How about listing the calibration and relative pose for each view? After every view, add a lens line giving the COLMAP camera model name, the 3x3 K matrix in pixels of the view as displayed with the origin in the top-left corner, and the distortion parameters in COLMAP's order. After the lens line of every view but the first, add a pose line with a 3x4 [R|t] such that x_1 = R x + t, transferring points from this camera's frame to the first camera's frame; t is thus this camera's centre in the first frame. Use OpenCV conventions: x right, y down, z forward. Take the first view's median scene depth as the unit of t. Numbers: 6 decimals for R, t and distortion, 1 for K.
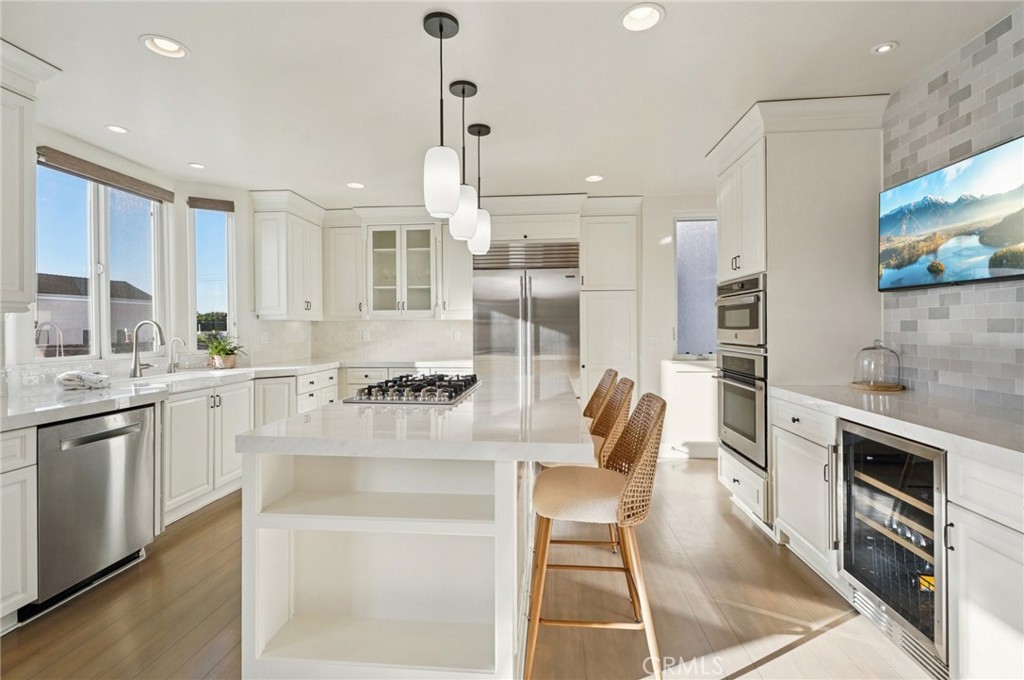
lens RADIAL K [[510.2, 0, 512.0], [0, 510.2, 340.0], [0, 0, 1]] dist [0.000700, -0.009560]
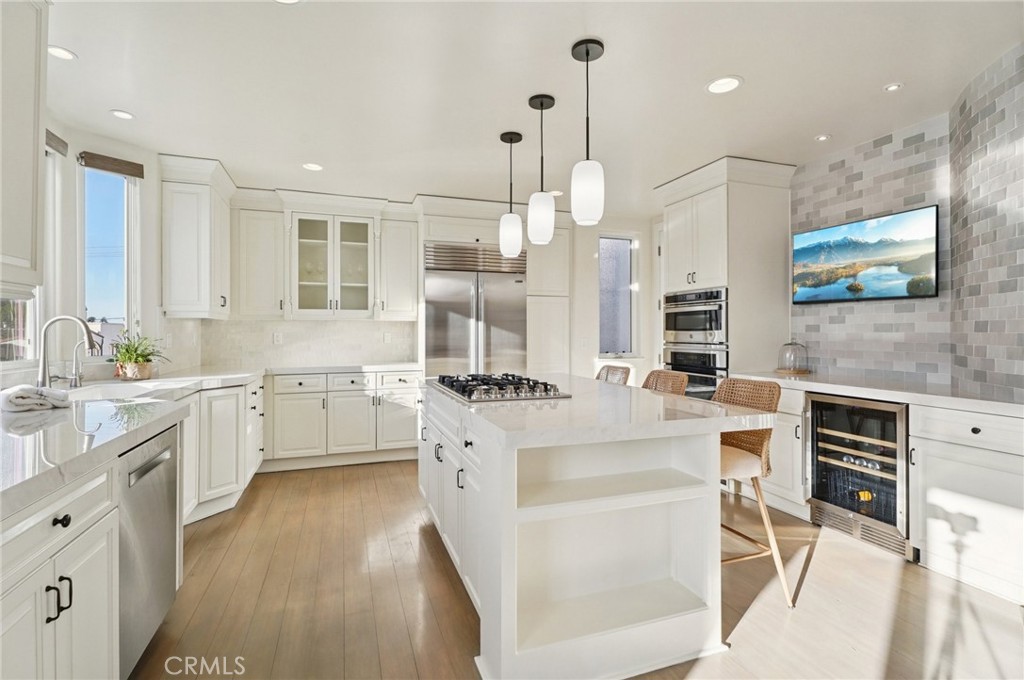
lens RADIAL K [[528.0, 0, 512.0], [0, 528.0, 340.0], [0, 0, 1]] dist [-0.015696, -0.000684]
pose [[0.891302, -0.001366, 0.453407, -0.594542], [0.007985, 0.999888, -0.012685, 0.015769], [-0.453339, 0.014926, 0.891213, 0.050921]]
